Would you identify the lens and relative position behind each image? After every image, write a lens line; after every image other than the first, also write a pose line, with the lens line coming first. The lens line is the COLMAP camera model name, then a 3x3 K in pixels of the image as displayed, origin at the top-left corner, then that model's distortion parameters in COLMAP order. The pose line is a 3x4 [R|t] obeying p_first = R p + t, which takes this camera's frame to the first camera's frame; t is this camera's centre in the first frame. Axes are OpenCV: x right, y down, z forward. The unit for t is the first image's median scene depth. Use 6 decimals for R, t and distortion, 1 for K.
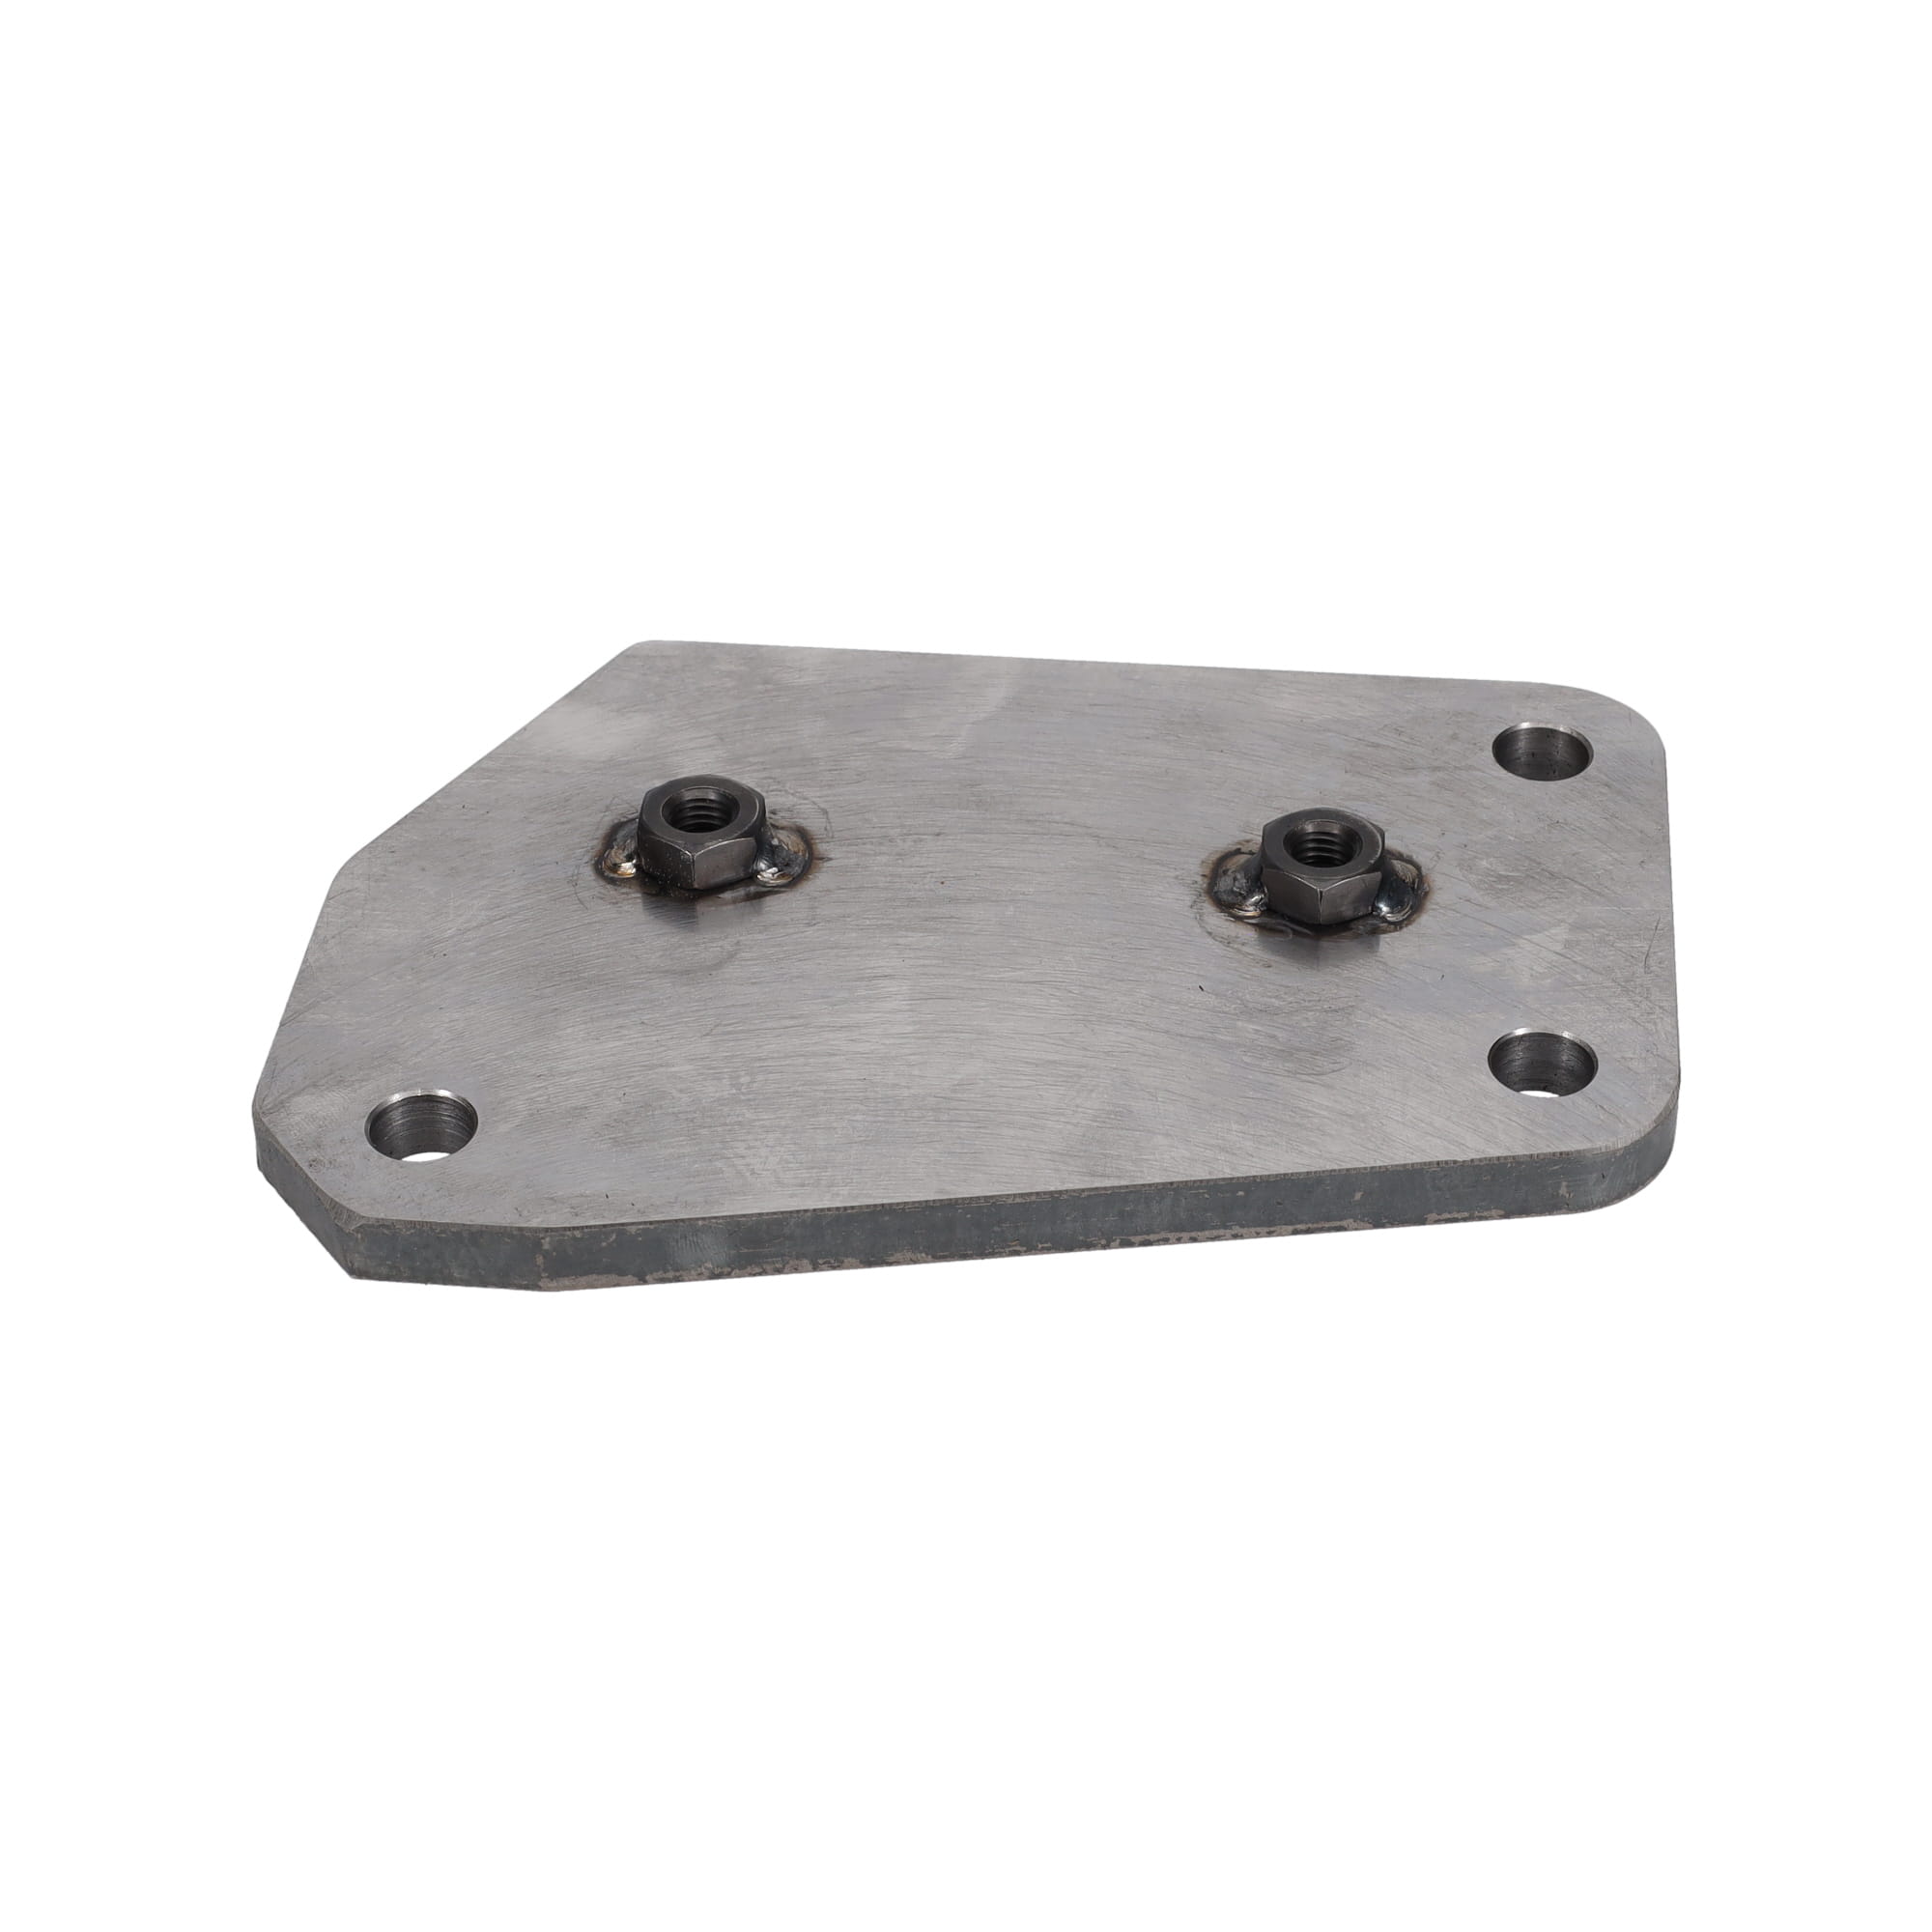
lens RADIAL K [[4187.1, 0, 964.2], [0, 4187.1, 972.0], [0, 0, 1]] dist [0.019350, 0.000000]
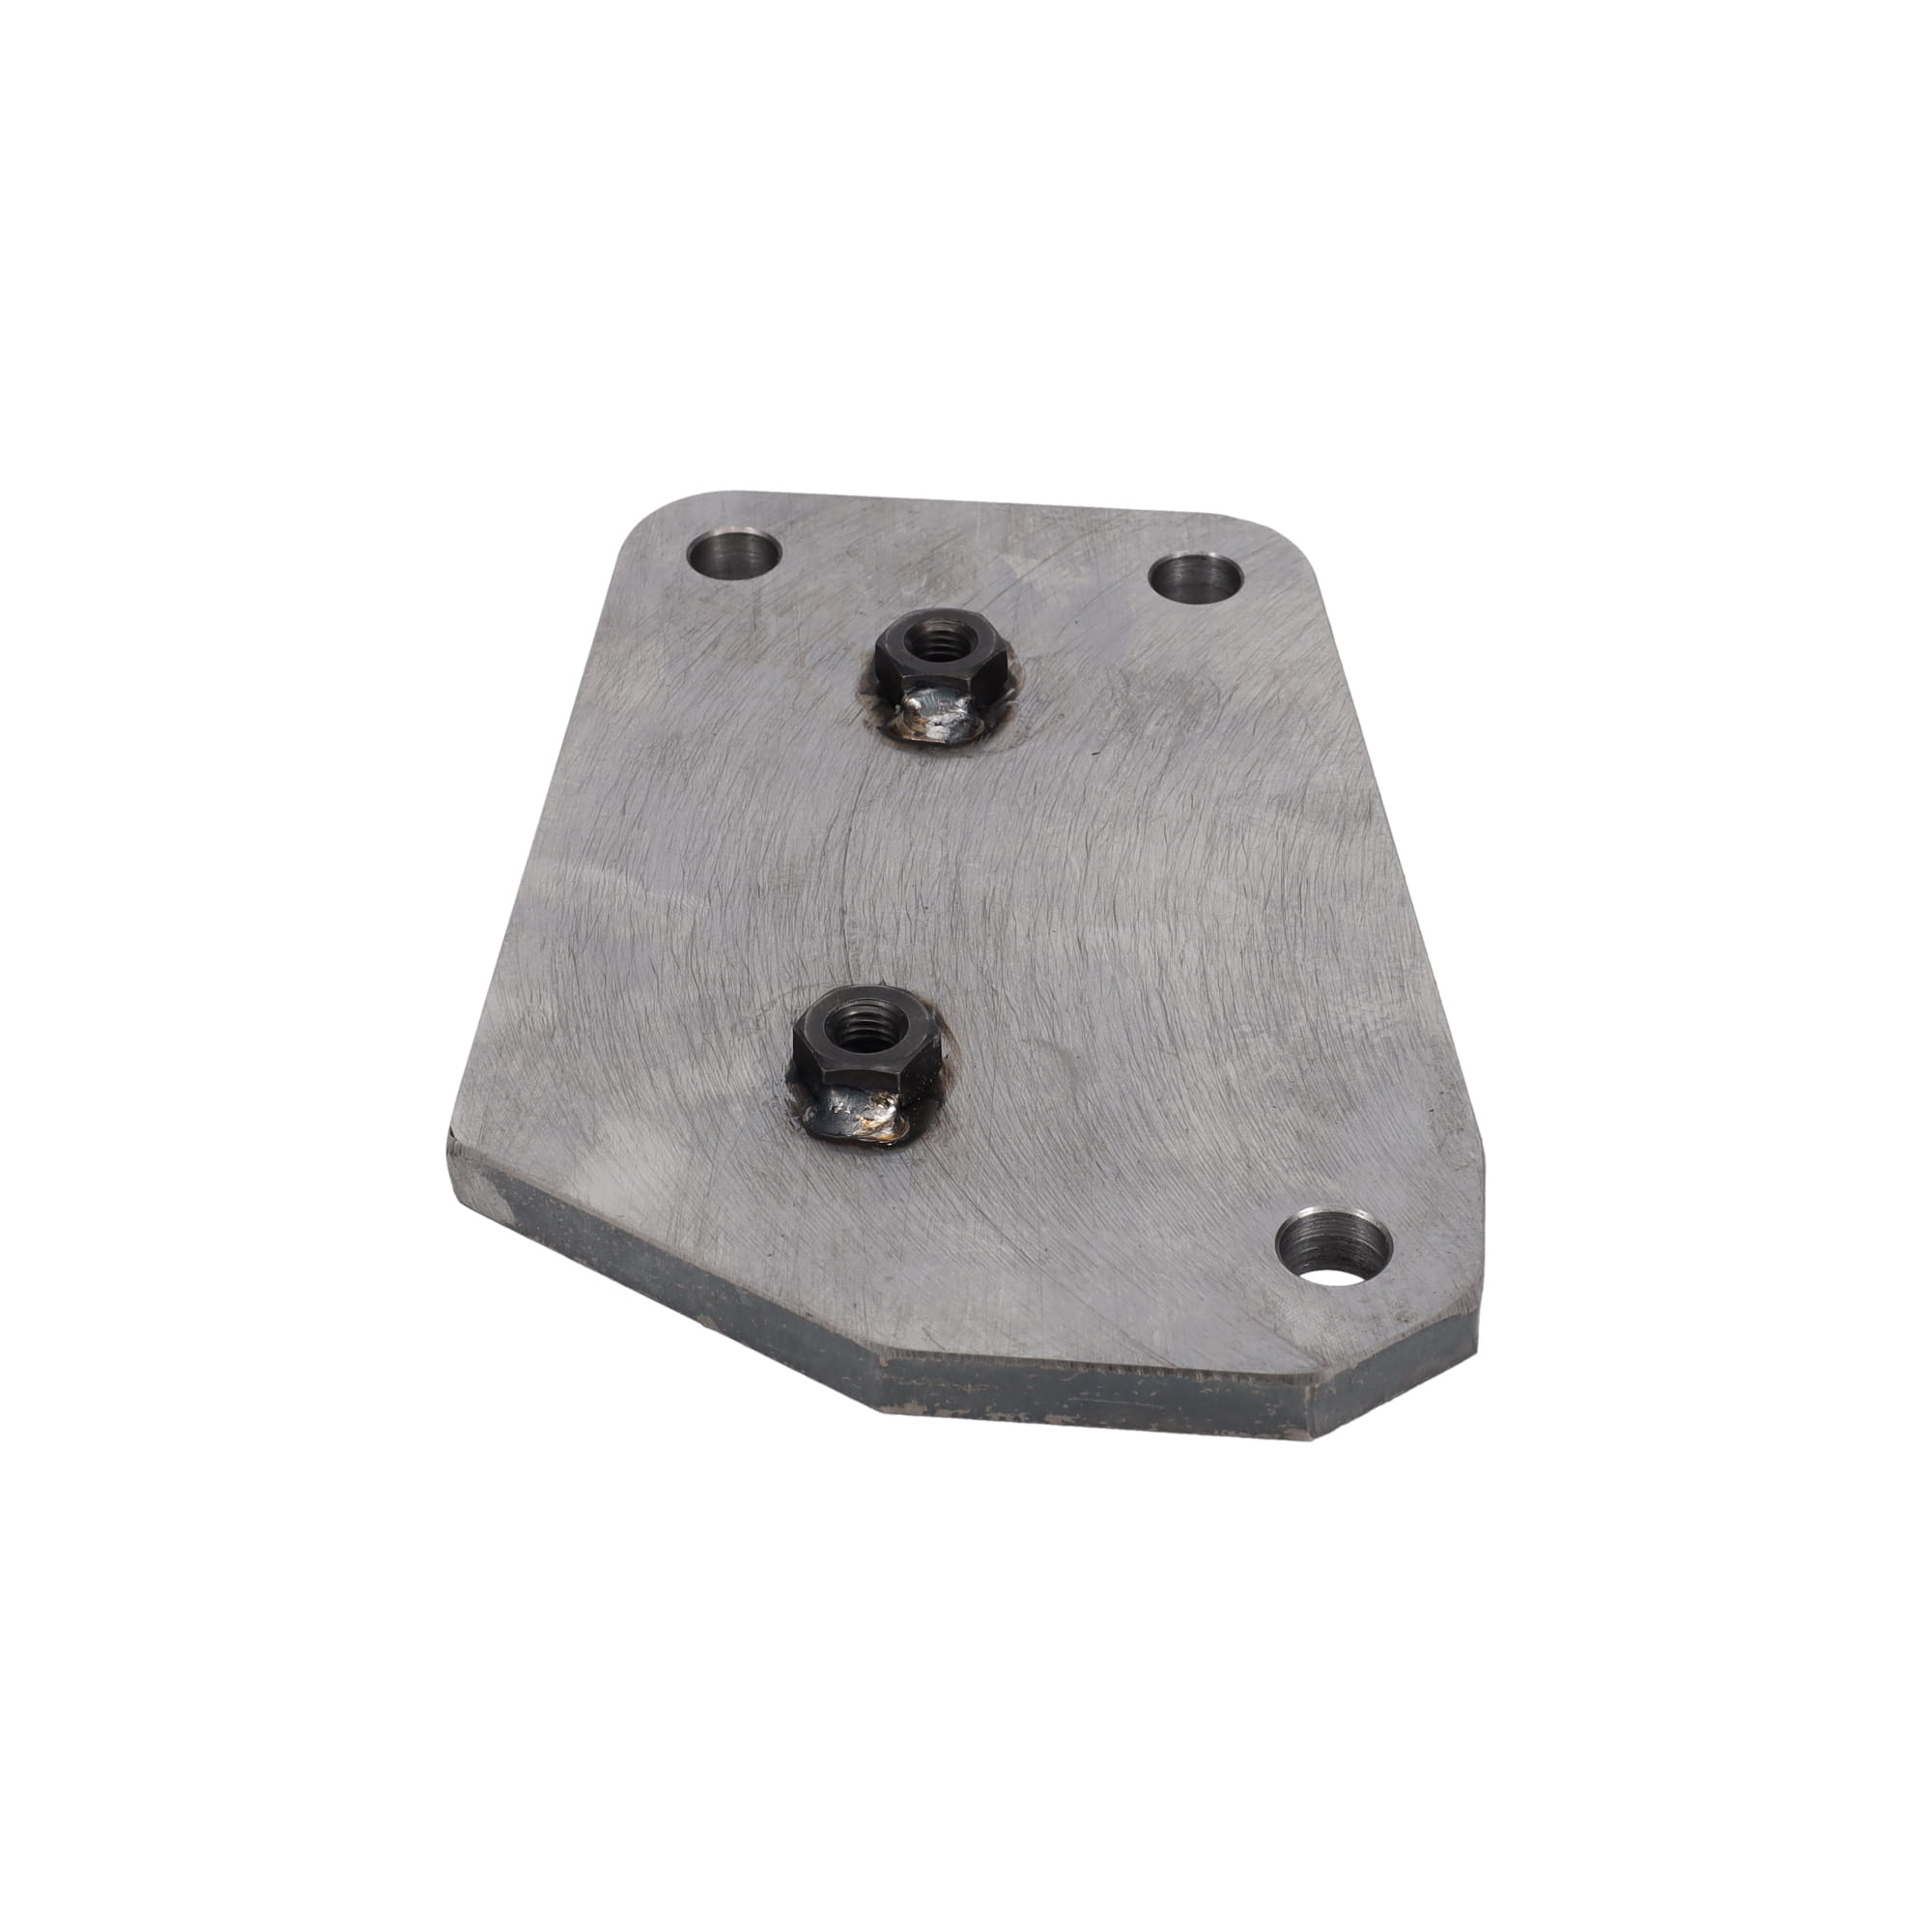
lens RADIAL K [[4187.1, 0, 954.7], [0, 4187.1, 967.1], [0, 0, 1]] dist [0.019350, 0.000000]
pose [[0.001878, -0.625139, 0.780511, -0.789692], [0.634895, 0.603767, 0.482051, -0.487997], [-0.772596, 0.494638, 0.398032, 0.624996]]
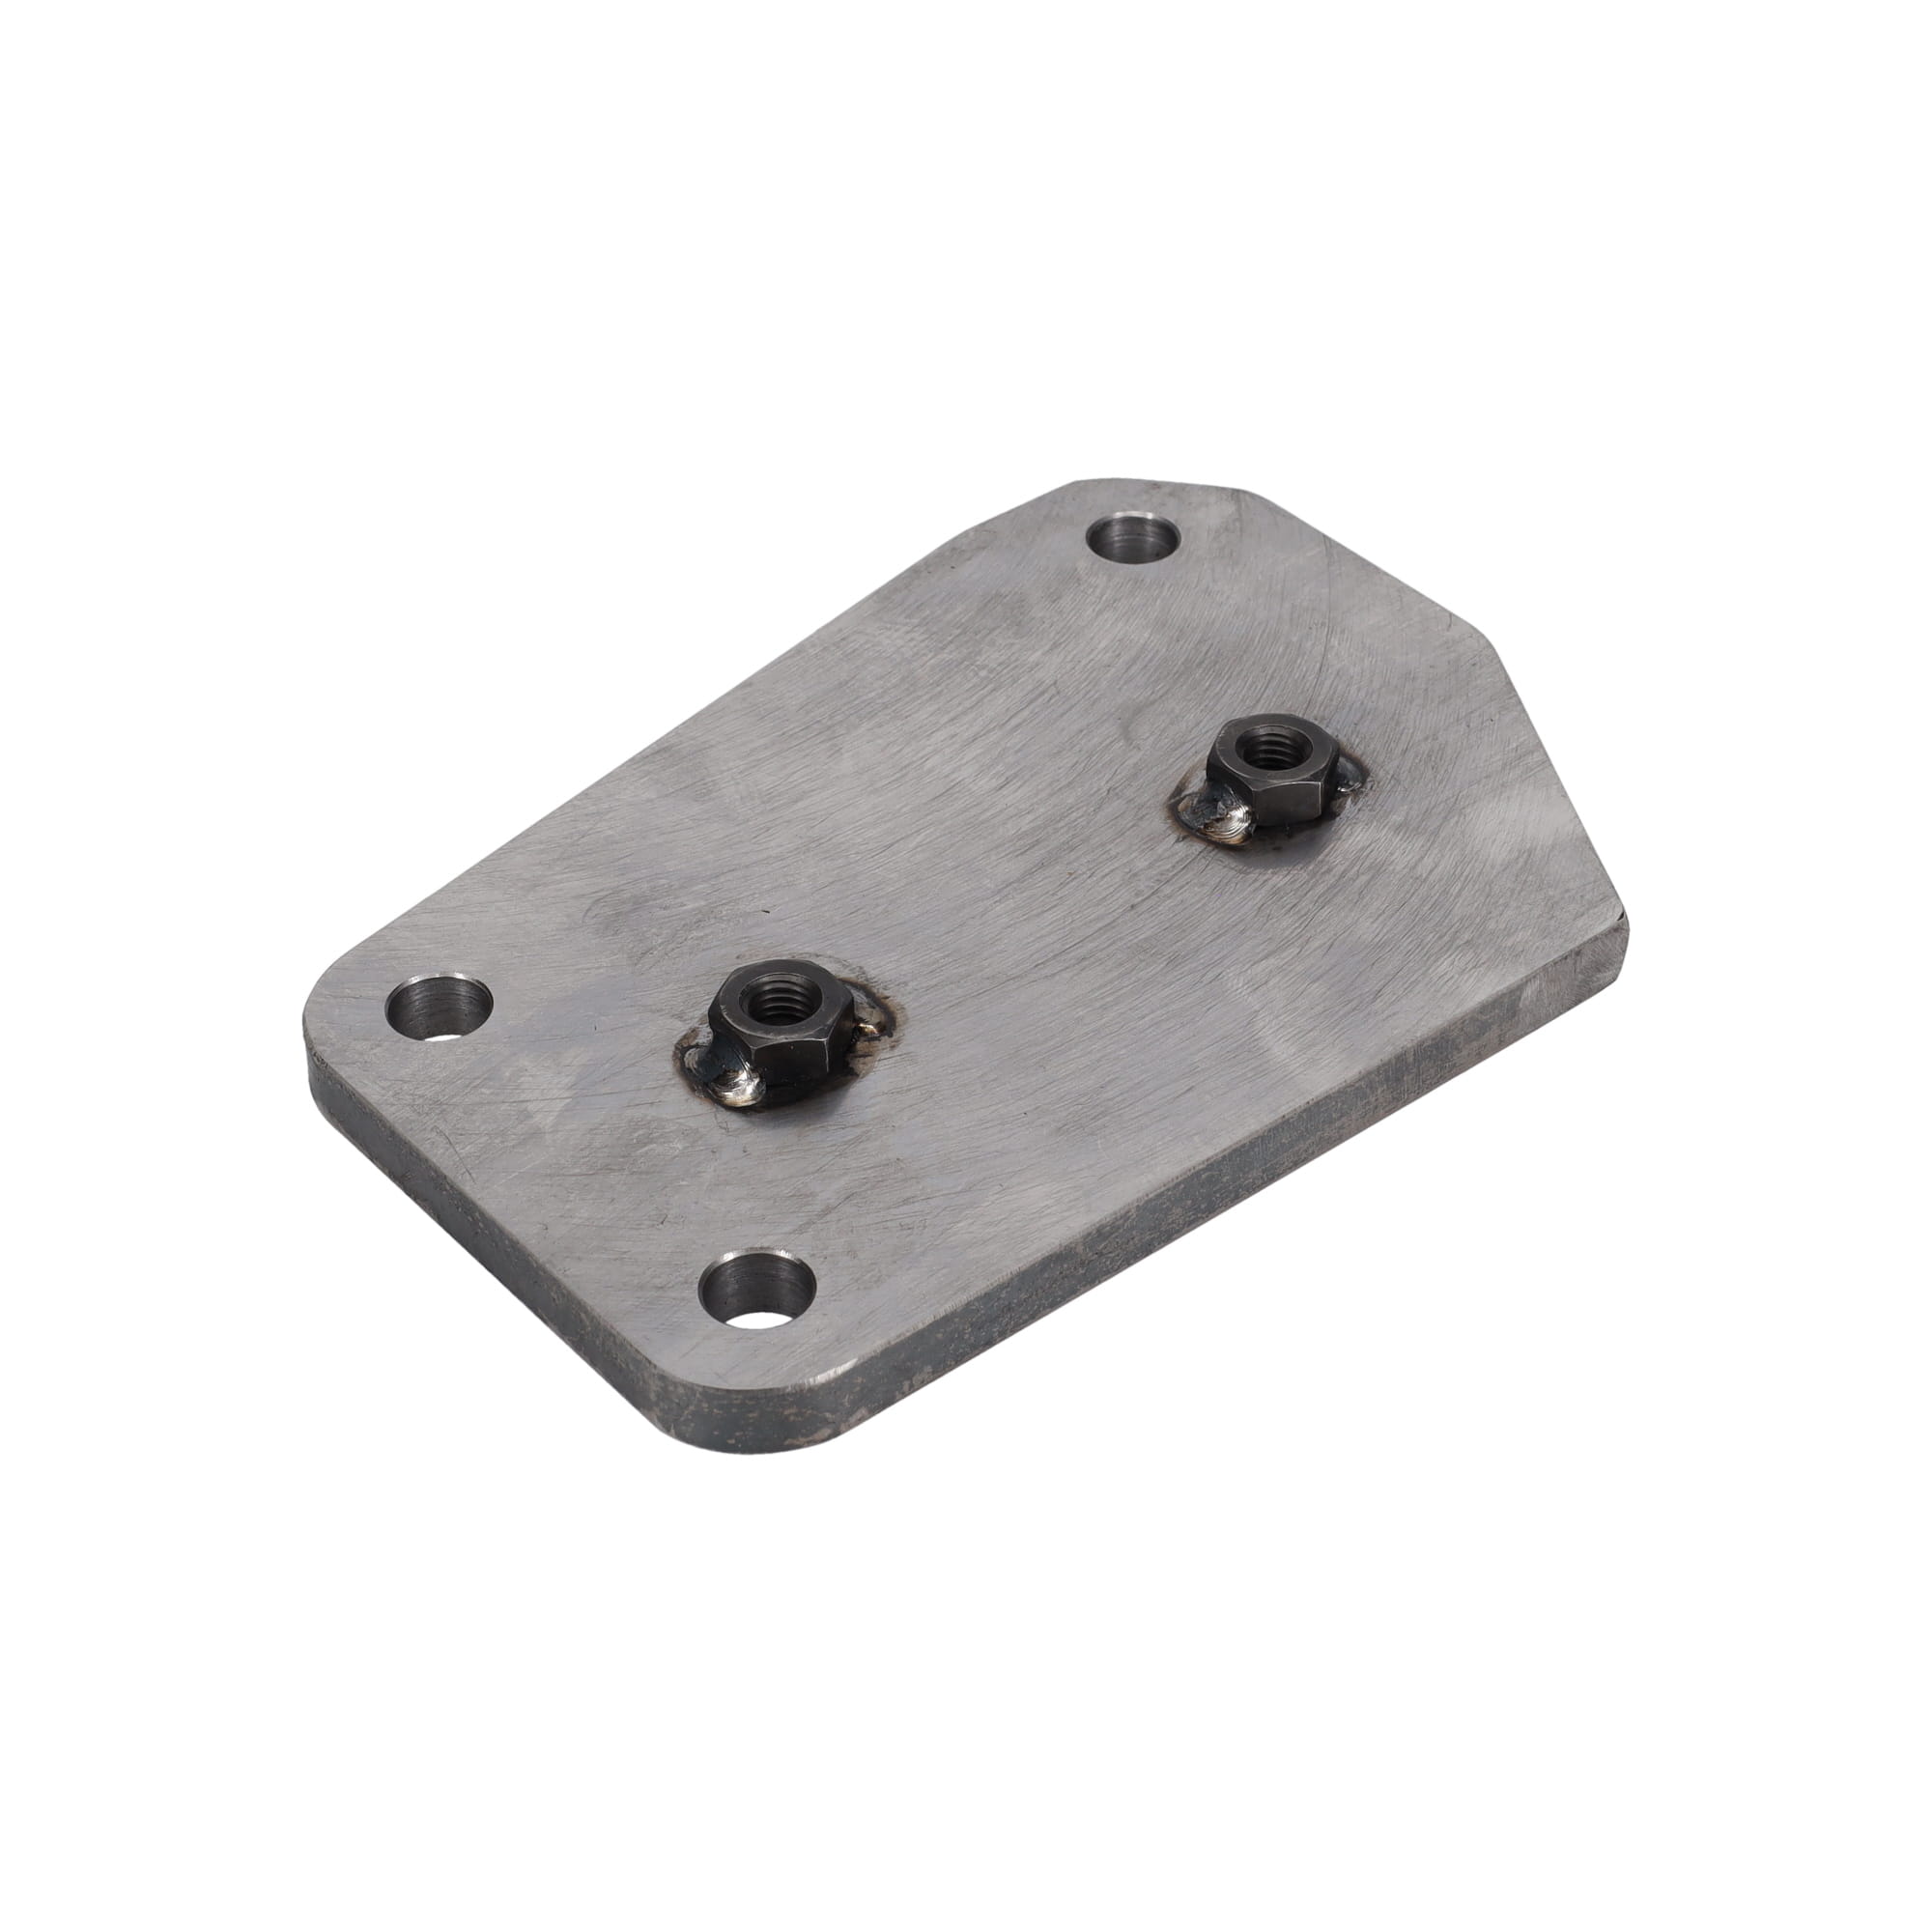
lens RADIAL K [[4187.1, 0, 962.5], [0, 4187.1, 961.1], [0, 0, 1]] dist [0.019350, 0.000000]
pose [[-0.703912, 0.459639, -0.541517, 0.568194], [-0.433128, 0.326473, 0.840128, -0.850193], [0.562946, 0.825922, -0.030725, 1.052707]]
